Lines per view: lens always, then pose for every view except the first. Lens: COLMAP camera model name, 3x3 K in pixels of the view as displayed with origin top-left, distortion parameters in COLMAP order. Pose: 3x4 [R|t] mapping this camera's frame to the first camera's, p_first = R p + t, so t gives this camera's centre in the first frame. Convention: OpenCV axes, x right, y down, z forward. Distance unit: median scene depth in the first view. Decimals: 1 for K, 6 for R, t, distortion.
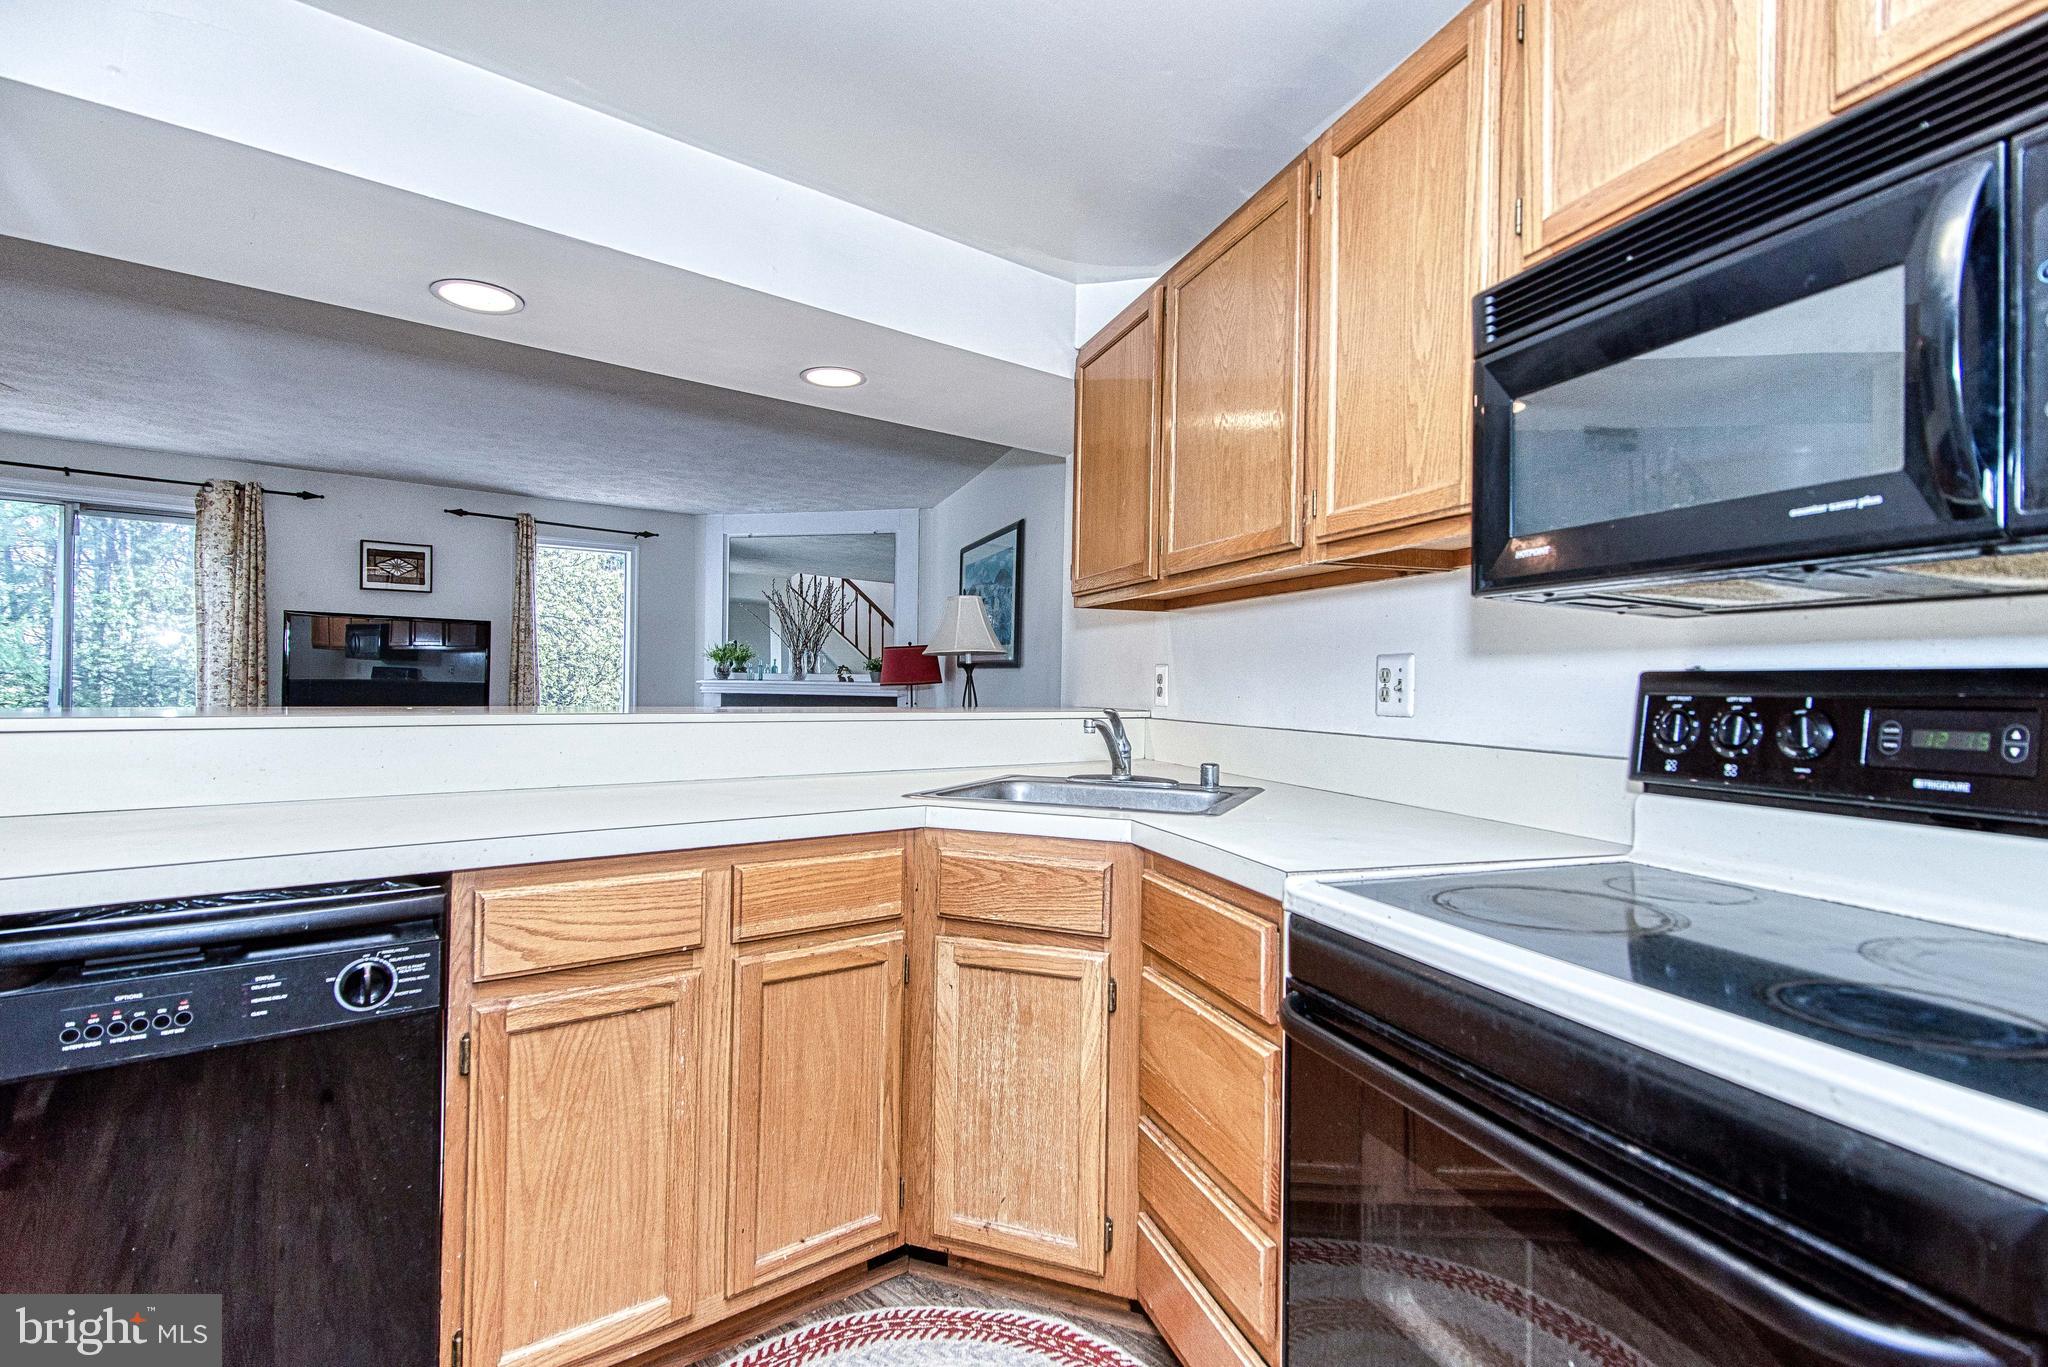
lens RADIAL K [[1002.2, 0, 1023.4], [0, 1002.2, 680.2], [0, 0, 1]] dist [-0.002644, -0.001427]
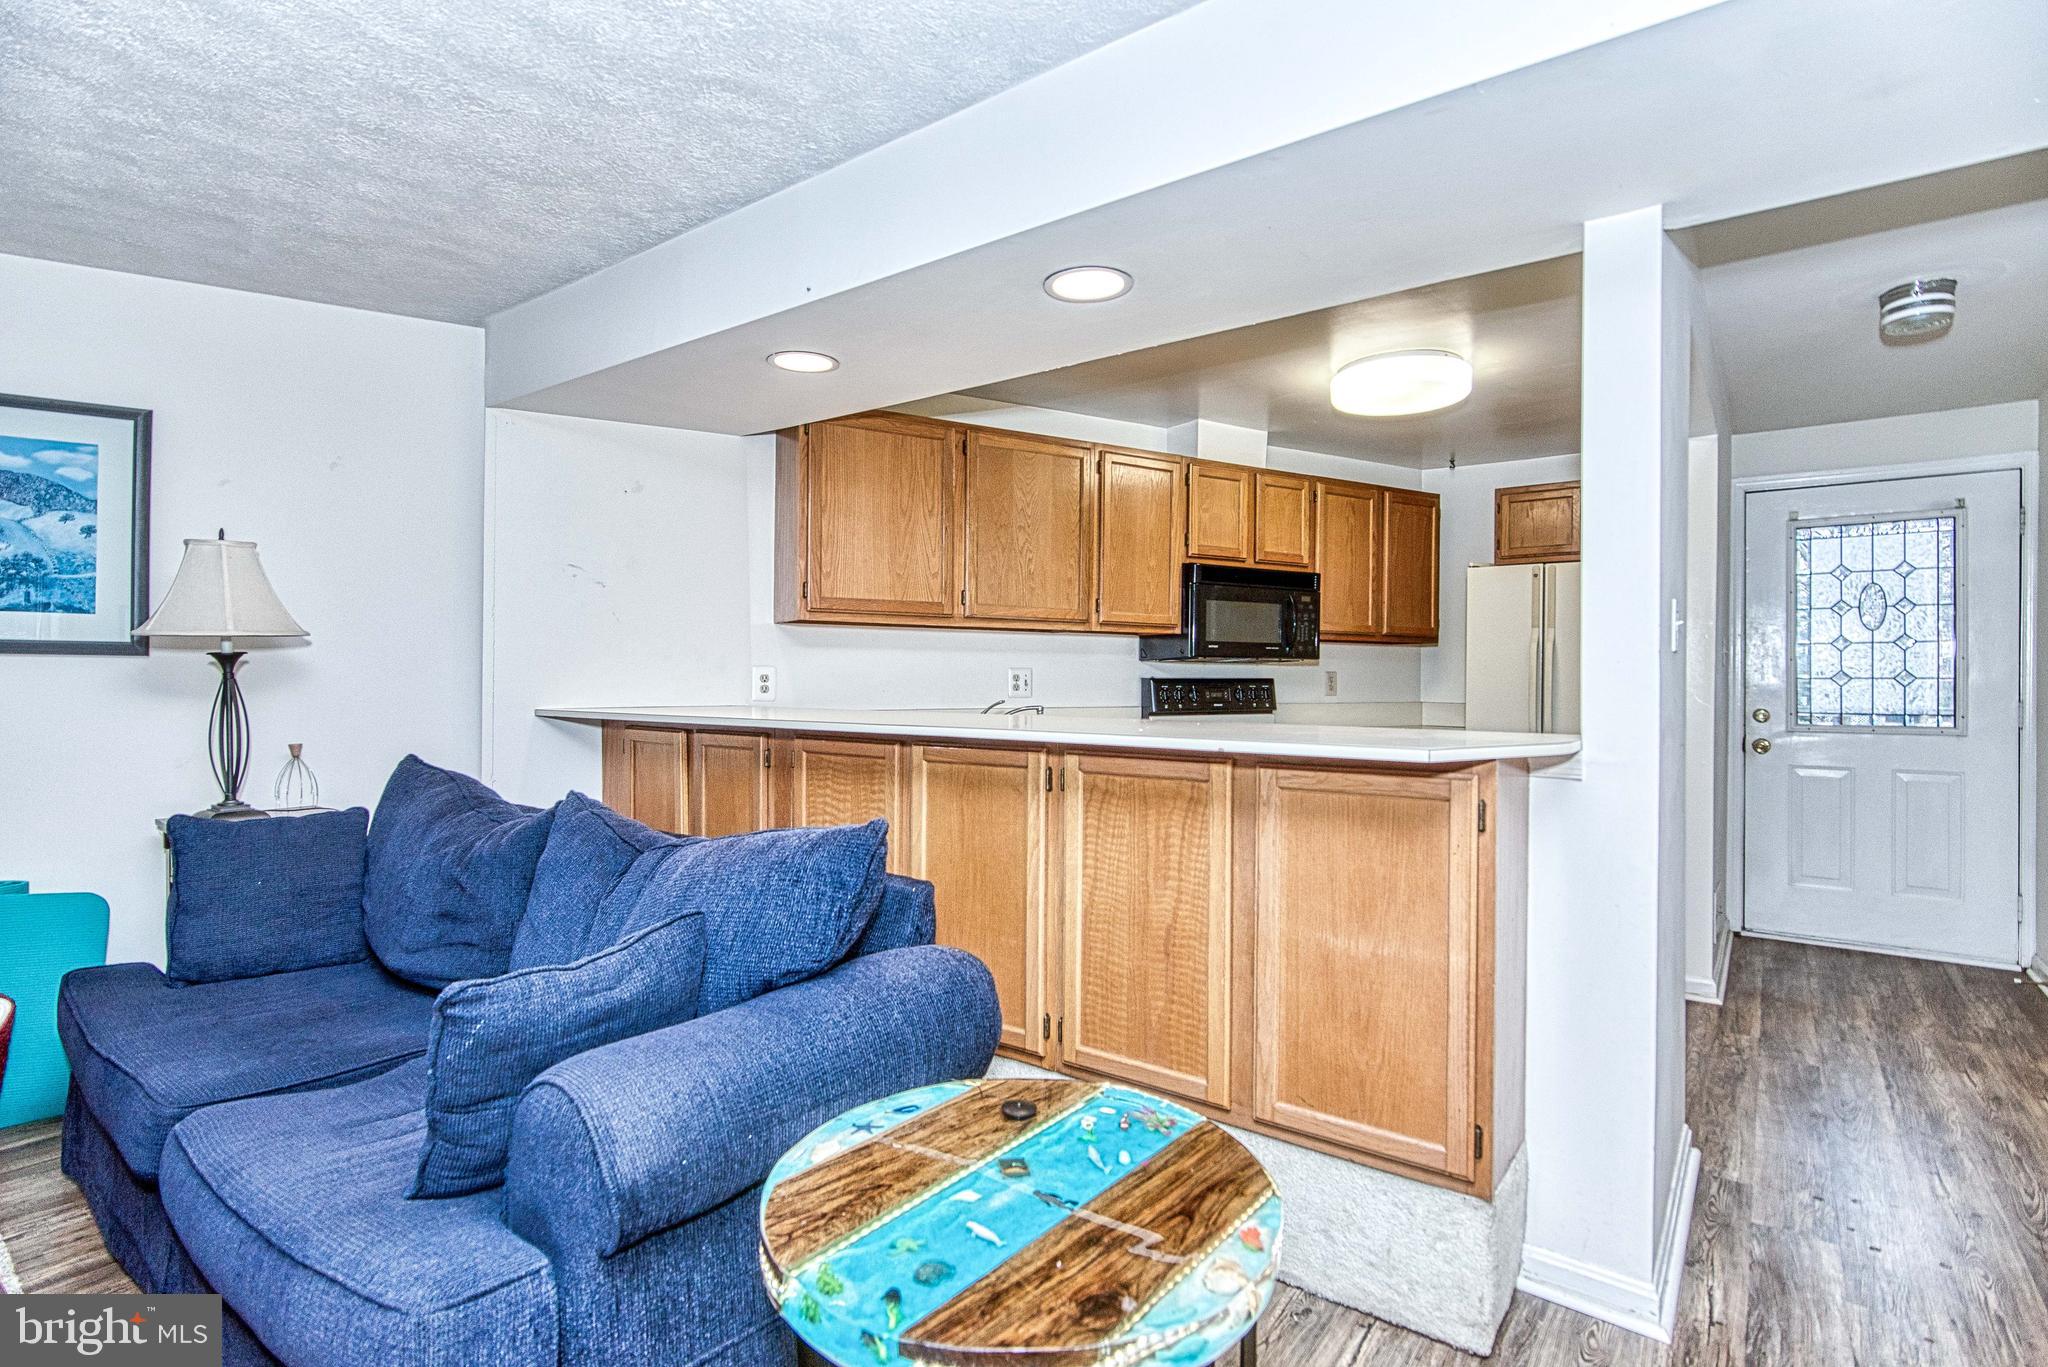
lens RADIAL K [[981.5, 0, 1031.0], [0, 981.5, 678.9], [0, 0, 1]] dist [-0.006022, 0.000410]
pose [[-0.212157, -0.021924, 0.976990, -1.838026], [-0.015341, 0.999700, 0.019102, -0.046943], [-0.977115, -0.010935, -0.212429, 1.588058]]
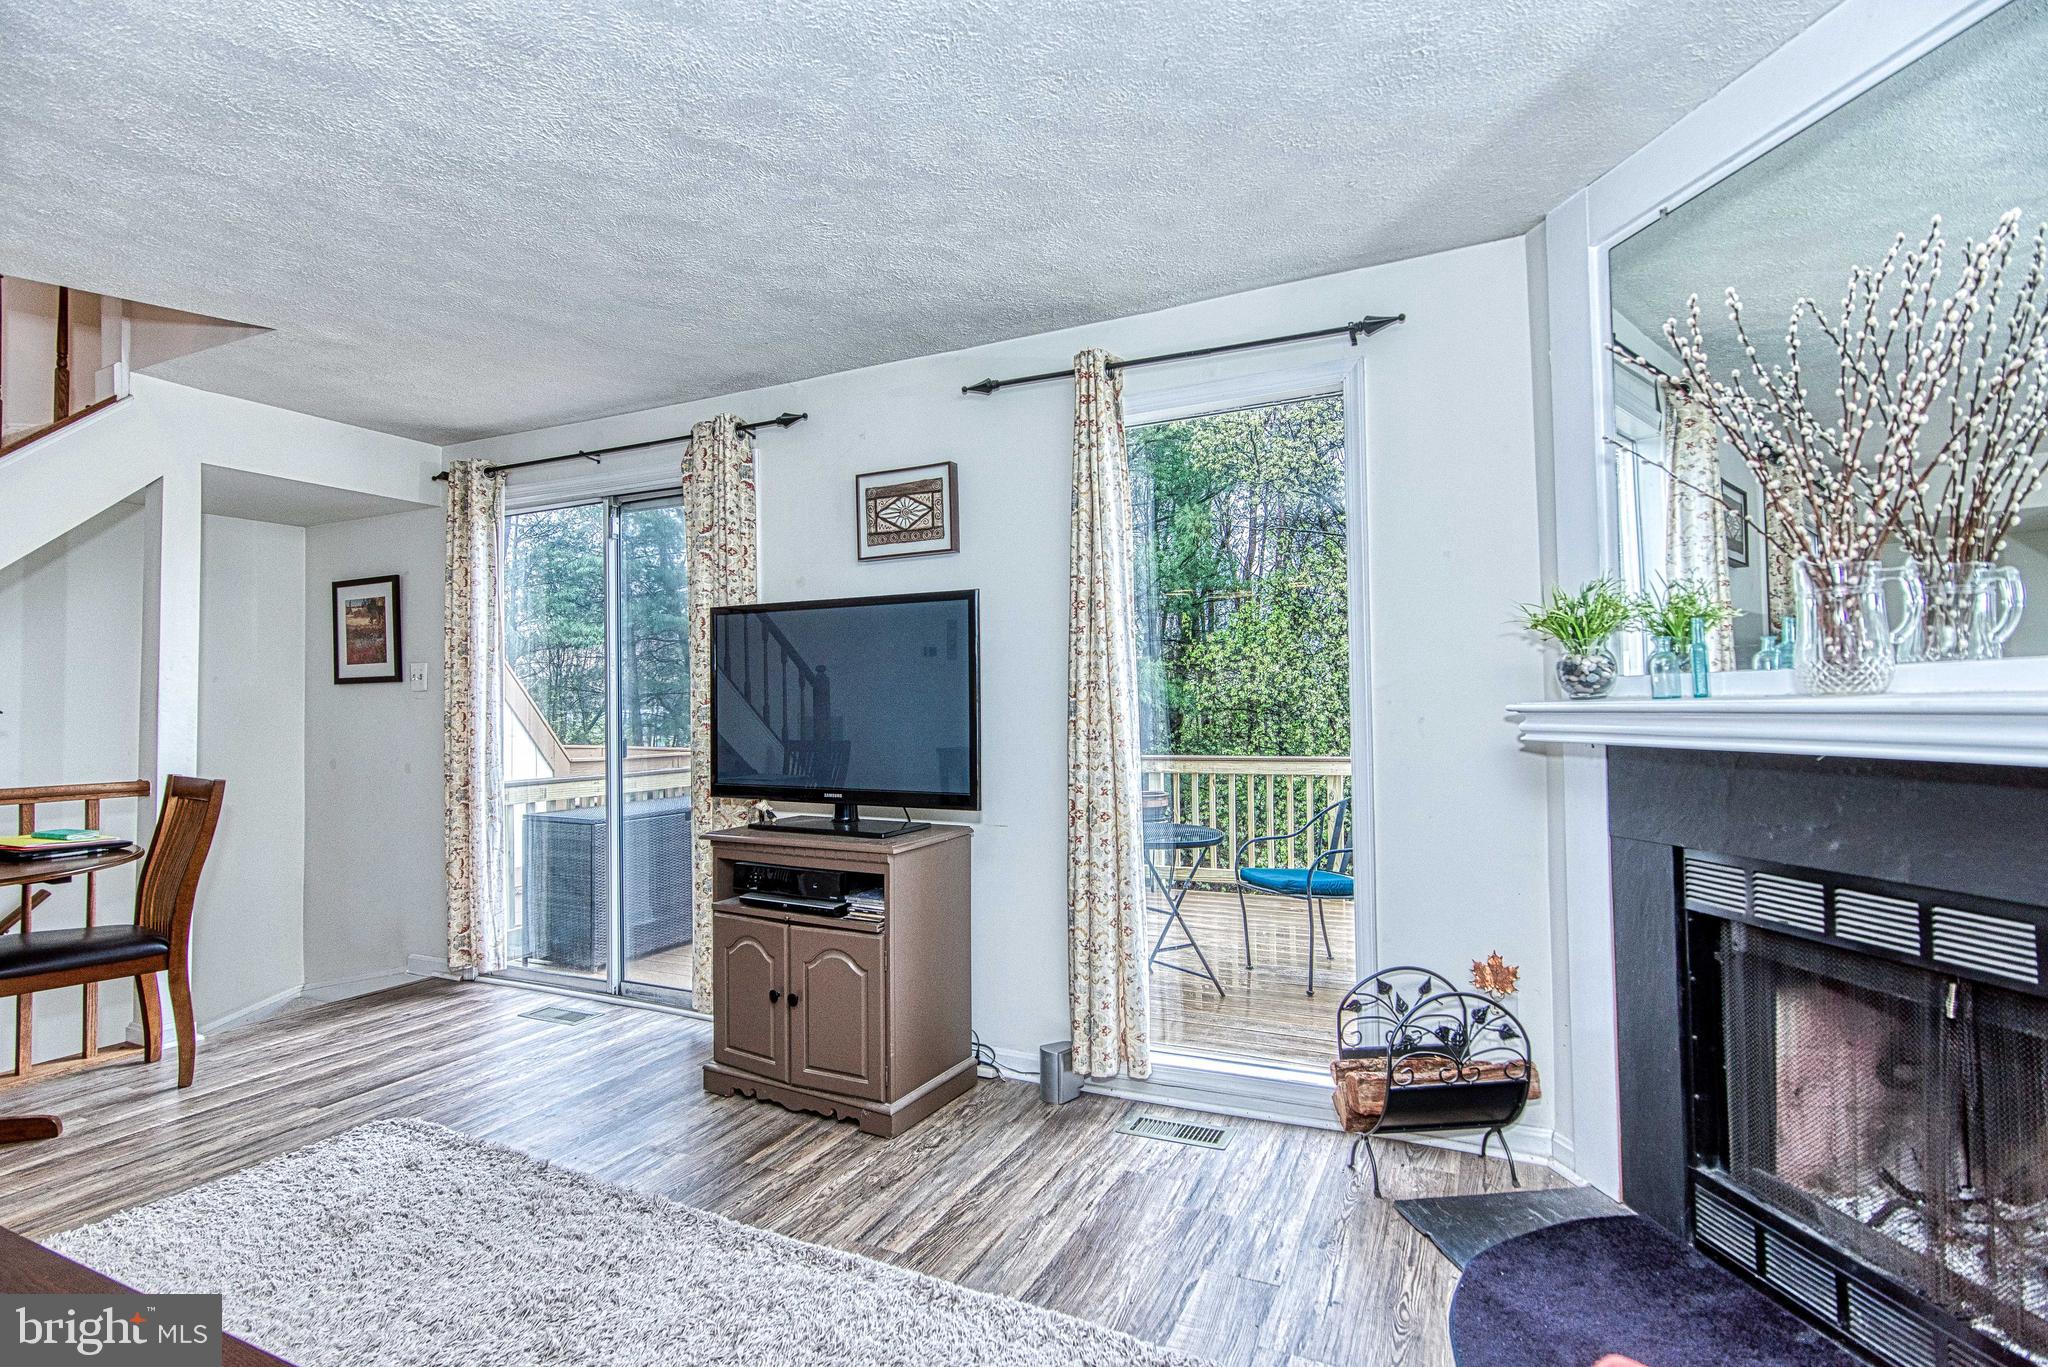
lens RADIAL K [[998.5, 0, 1021.8], [0, 998.5, 679.8], [0, 0, 1]] dist [-0.003771, -0.000202]
pose [[0.406944, -0.046006, -0.912294, -0.344247], [0.023697, 0.998926, -0.039805, 0.006360], [0.913146, -0.005420, 0.407597, 2.765967]]
